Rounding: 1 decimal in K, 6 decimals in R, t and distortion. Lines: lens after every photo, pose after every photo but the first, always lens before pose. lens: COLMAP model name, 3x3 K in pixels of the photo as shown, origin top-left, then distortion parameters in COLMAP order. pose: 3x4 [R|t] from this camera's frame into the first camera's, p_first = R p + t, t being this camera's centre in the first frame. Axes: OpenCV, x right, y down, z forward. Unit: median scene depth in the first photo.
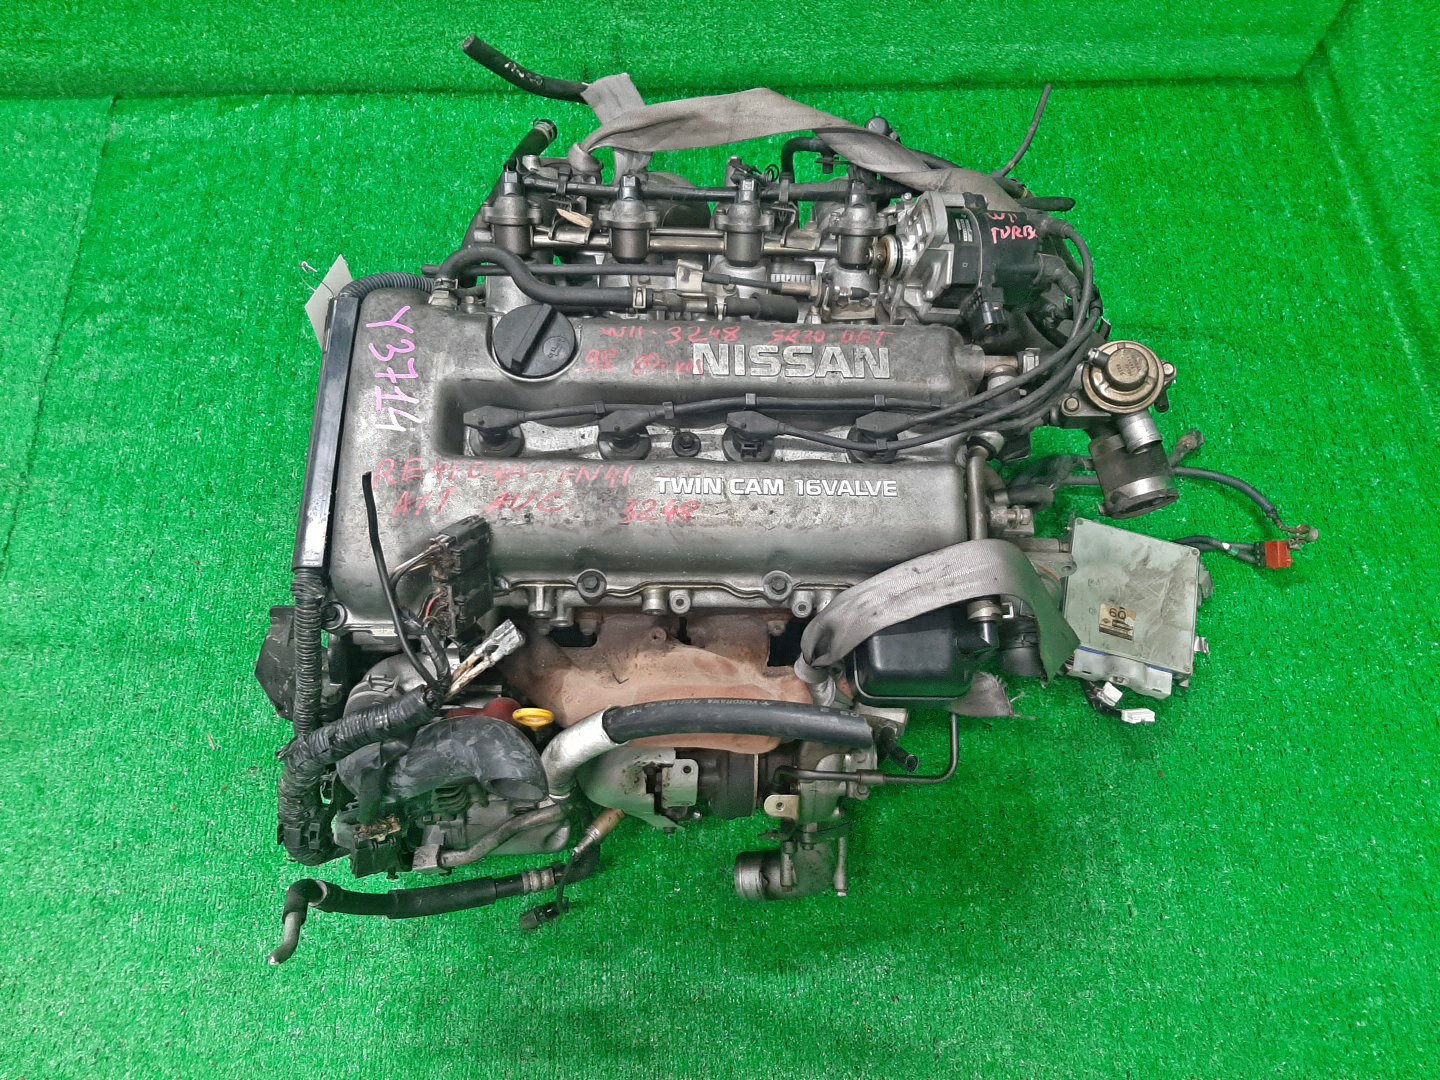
lens RADIAL K [[1097.2, 0, 720.0], [0, 1097.2, 540.0], [0, 0, 1]] dist [-0.009169, -0.004084]
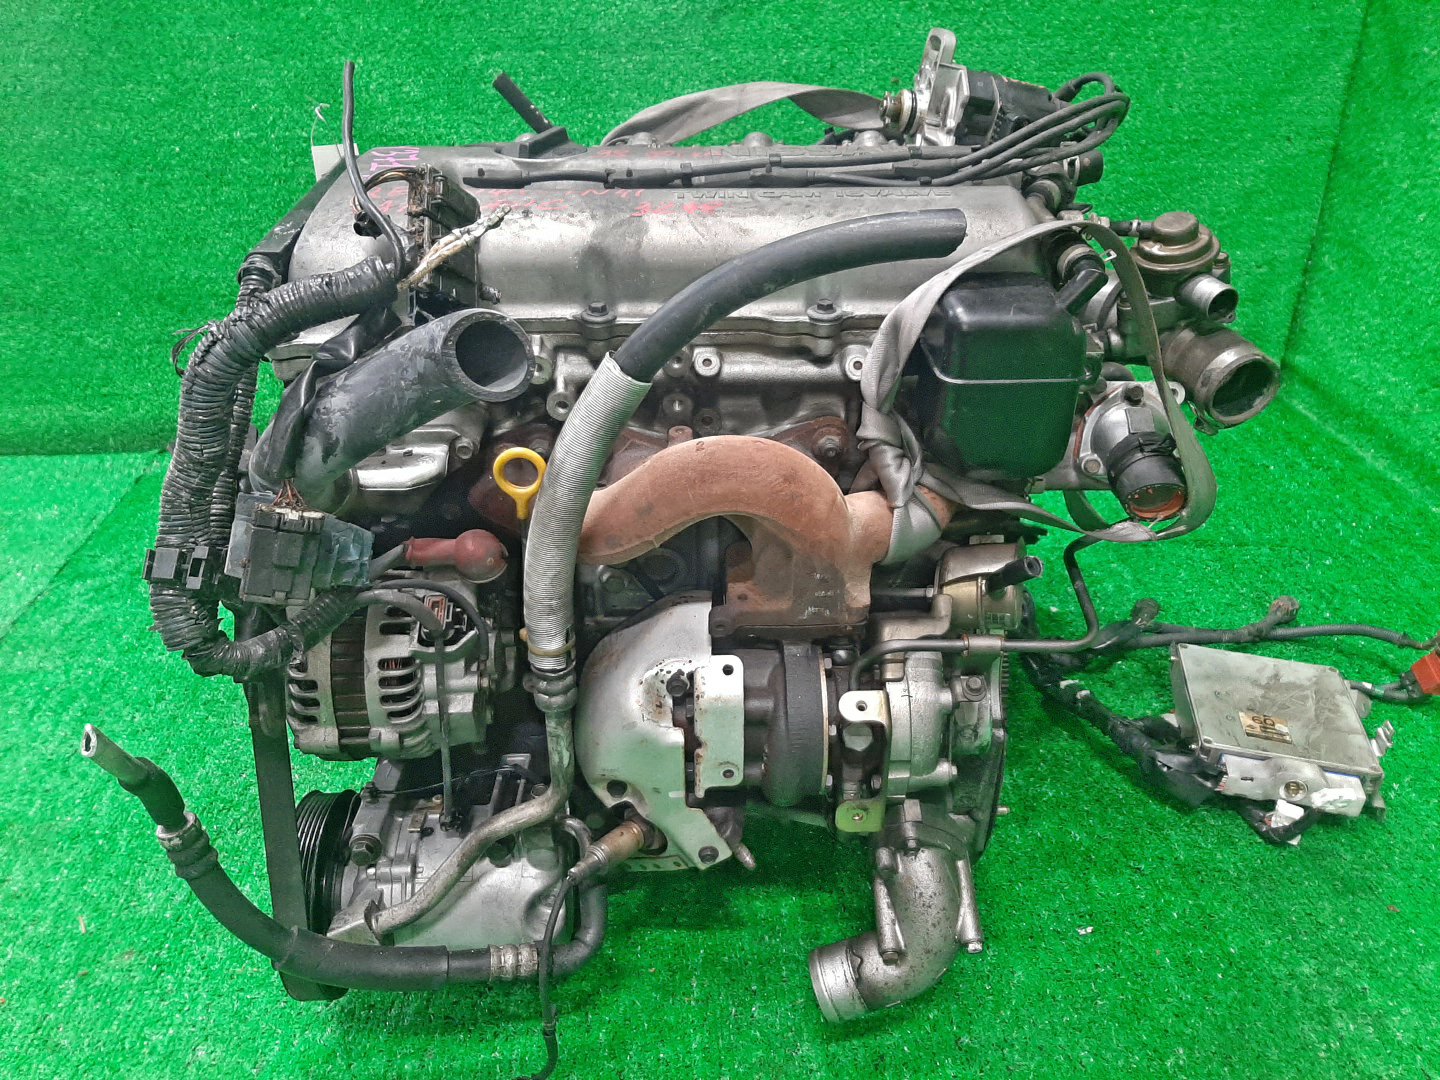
lens RADIAL K [[1112.0, 0, 720.0], [0, 1112.0, 540.0], [0, 0, 1]] dist [0.001490, -0.039943]
pose [[0.998349, -0.057381, -0.002483, -0.025385], [0.045266, 0.812702, -0.580918, 0.503754], [0.035352, 0.579847, 0.813958, 0.313431]]
